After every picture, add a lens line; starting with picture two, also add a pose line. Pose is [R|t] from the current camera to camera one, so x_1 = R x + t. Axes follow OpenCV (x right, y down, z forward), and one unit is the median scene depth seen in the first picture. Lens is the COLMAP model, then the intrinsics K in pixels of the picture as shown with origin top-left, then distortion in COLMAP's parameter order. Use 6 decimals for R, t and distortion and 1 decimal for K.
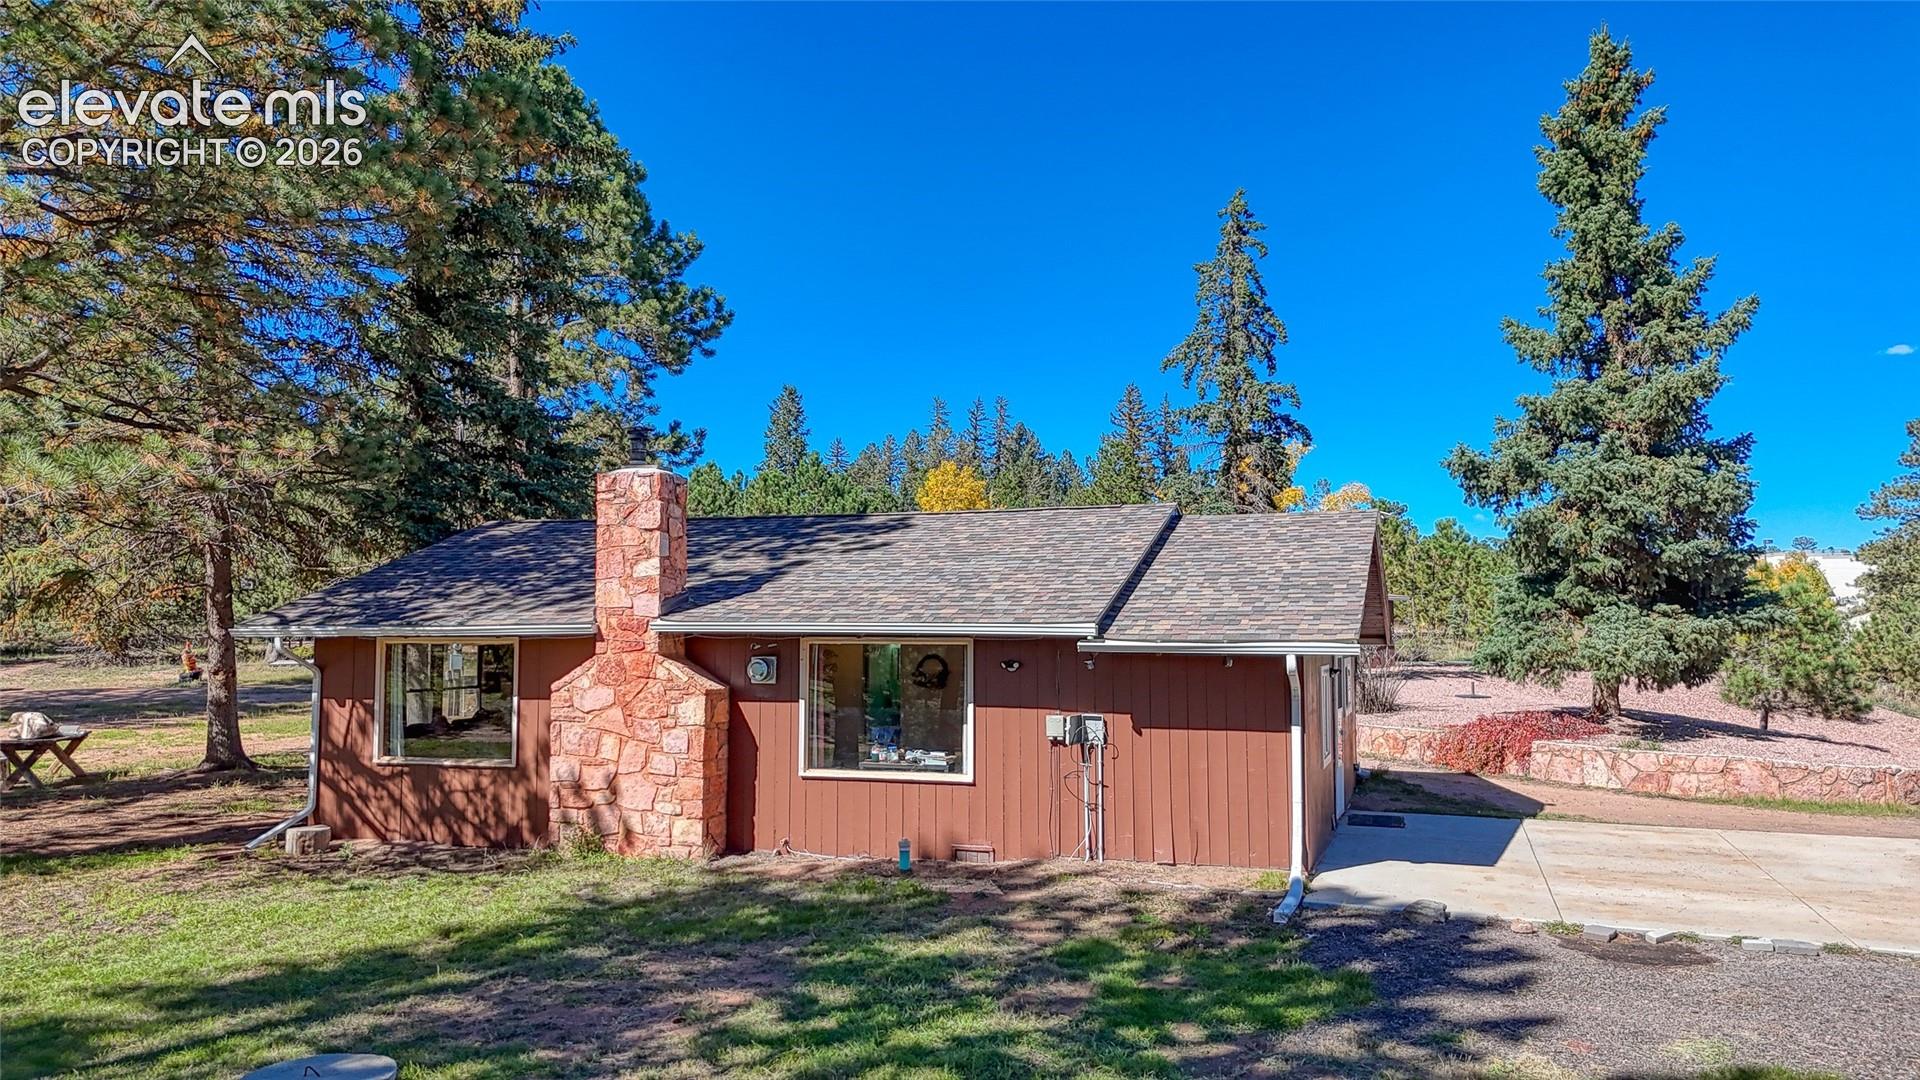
lens RADIAL K [[1435.5, 0, 962.8], [0, 1435.5, 526.3], [0, 0, 1]] dist [0.061098, -0.052804]
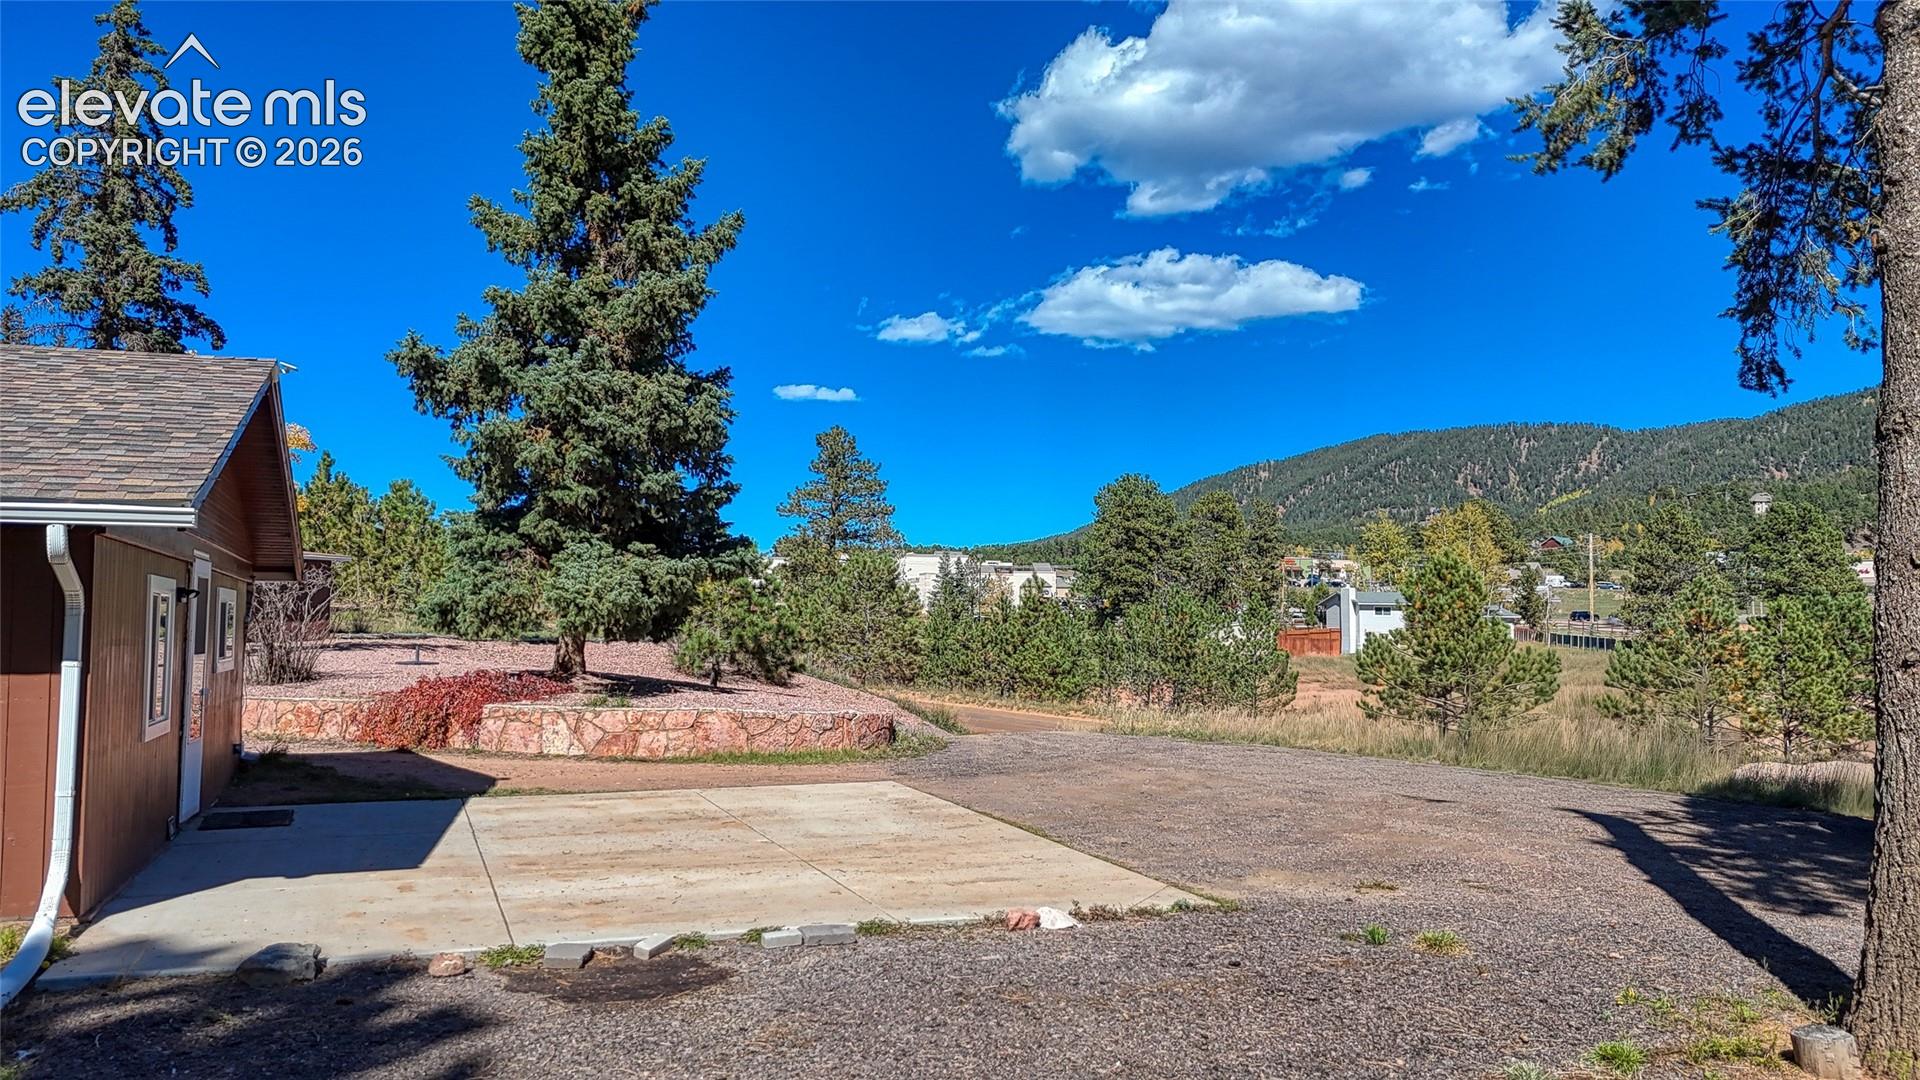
lens RADIAL K [[1399.7, 0, 960.0], [0, 1399.7, 540.0], [0, 0, 1]] dist [0.060386, -0.060061]
pose [[0.768229, 0.037782, 0.639060, 0.100407], [-0.042376, 0.999069, -0.008126, 0.057159], [-0.638772, -0.020838, 0.769114, 0.250151]]
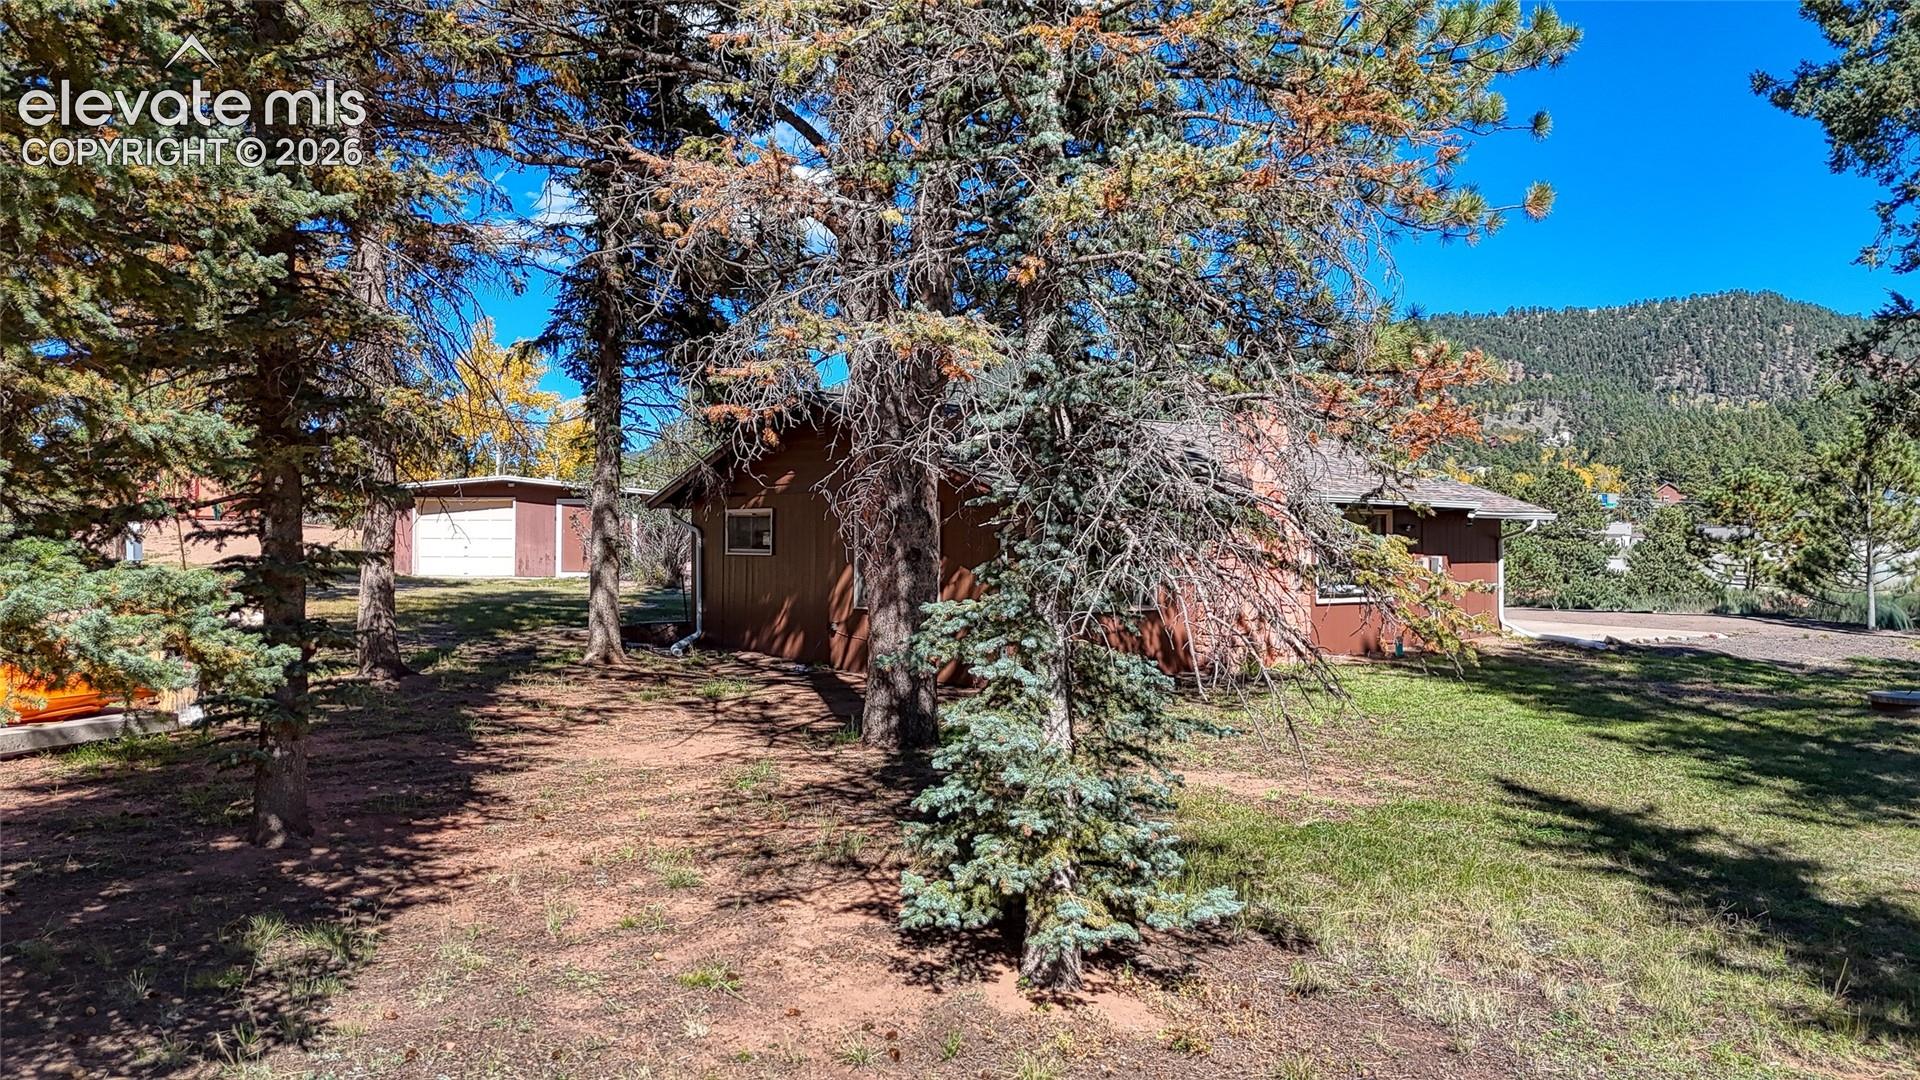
lens RADIAL K [[1379.9, 0, 954.5], [0, 1379.9, 525.3], [0, 0, 1]] dist [0.085197, -0.059536]
pose [[0.551836, 0.009885, 0.833894, -1.154288], [-0.057518, 0.998000, 0.026233, 0.062379], [-0.831967, -0.062440, 0.551301, 0.420407]]
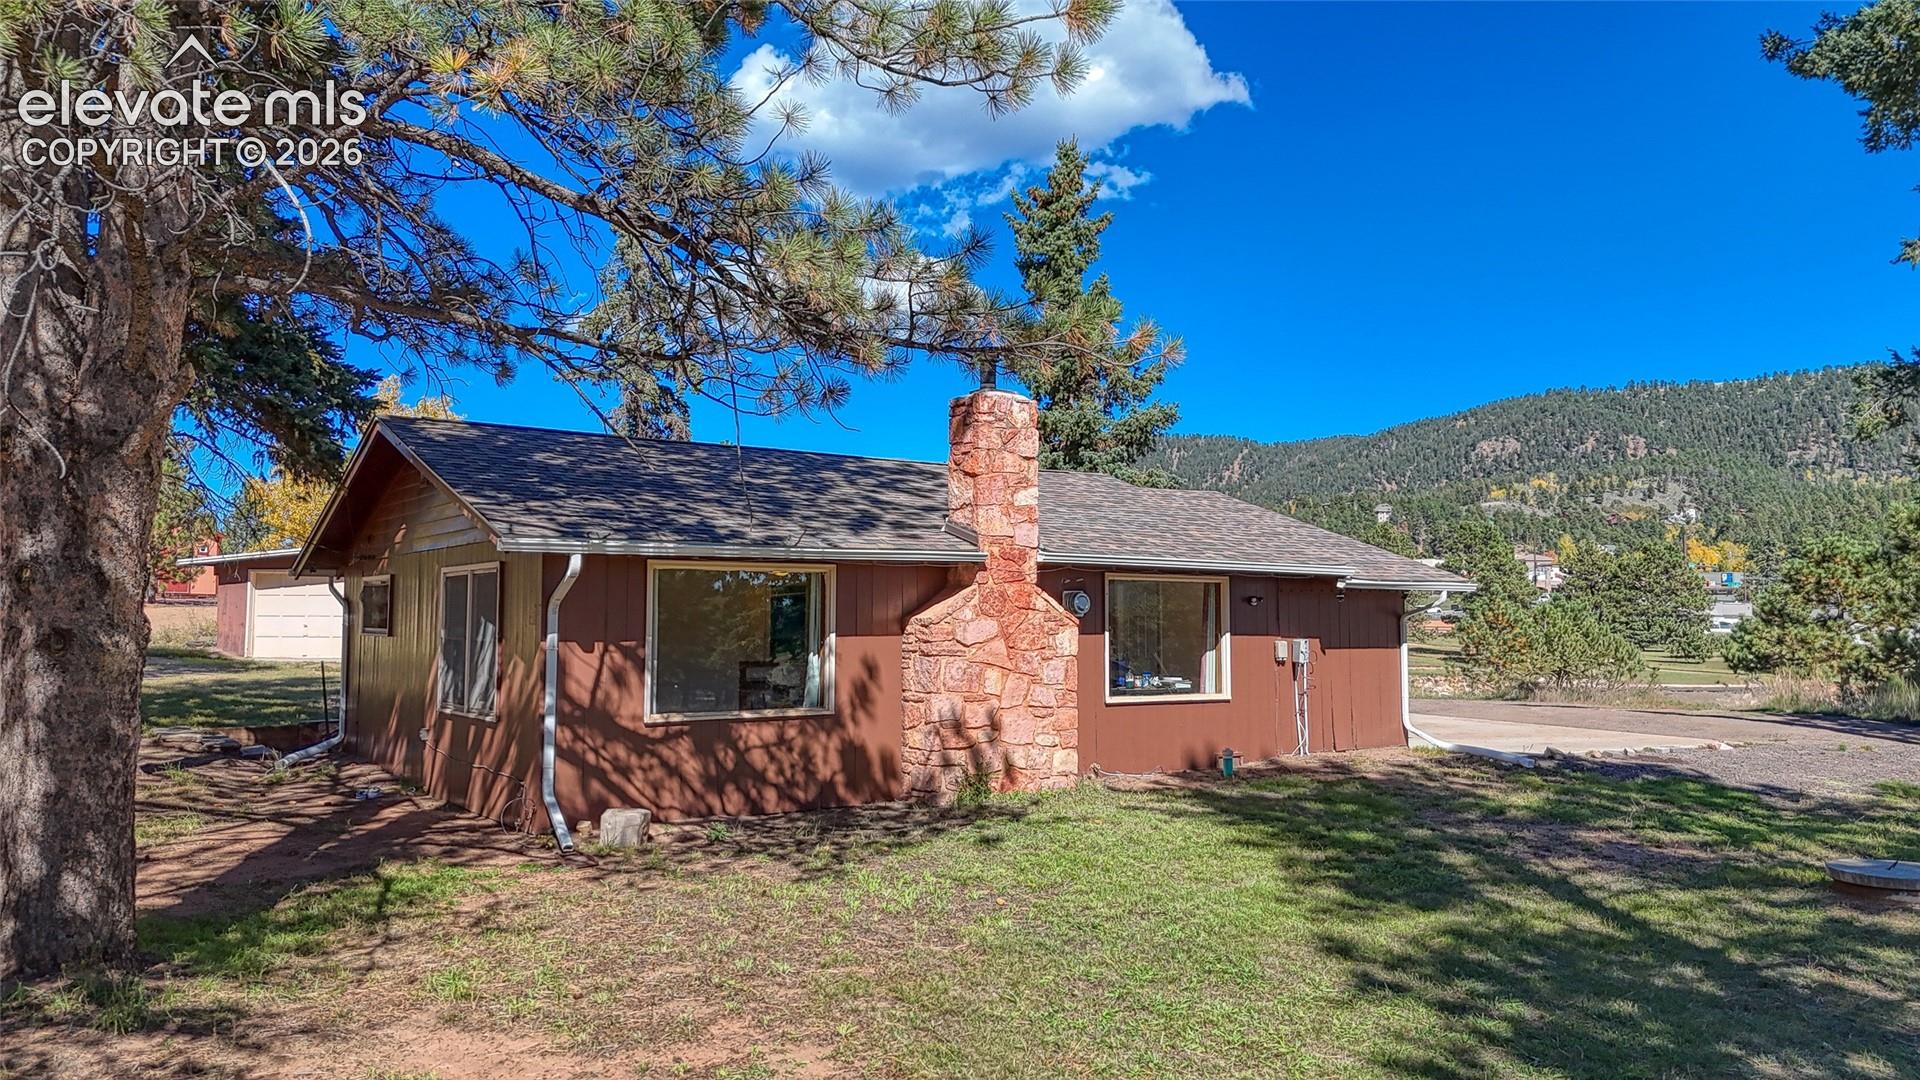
lens RADIAL K [[1374.3, 0, 955.7], [0, 1374.3, 532.3], [0, 0, 1]] dist [0.103138, -0.092349]
pose [[0.612183, 0.051674, 0.789026, -0.774245], [-0.056082, 0.998187, -0.021859, 0.059713], [-0.788725, -0.030869, 0.613971, 0.364531]]
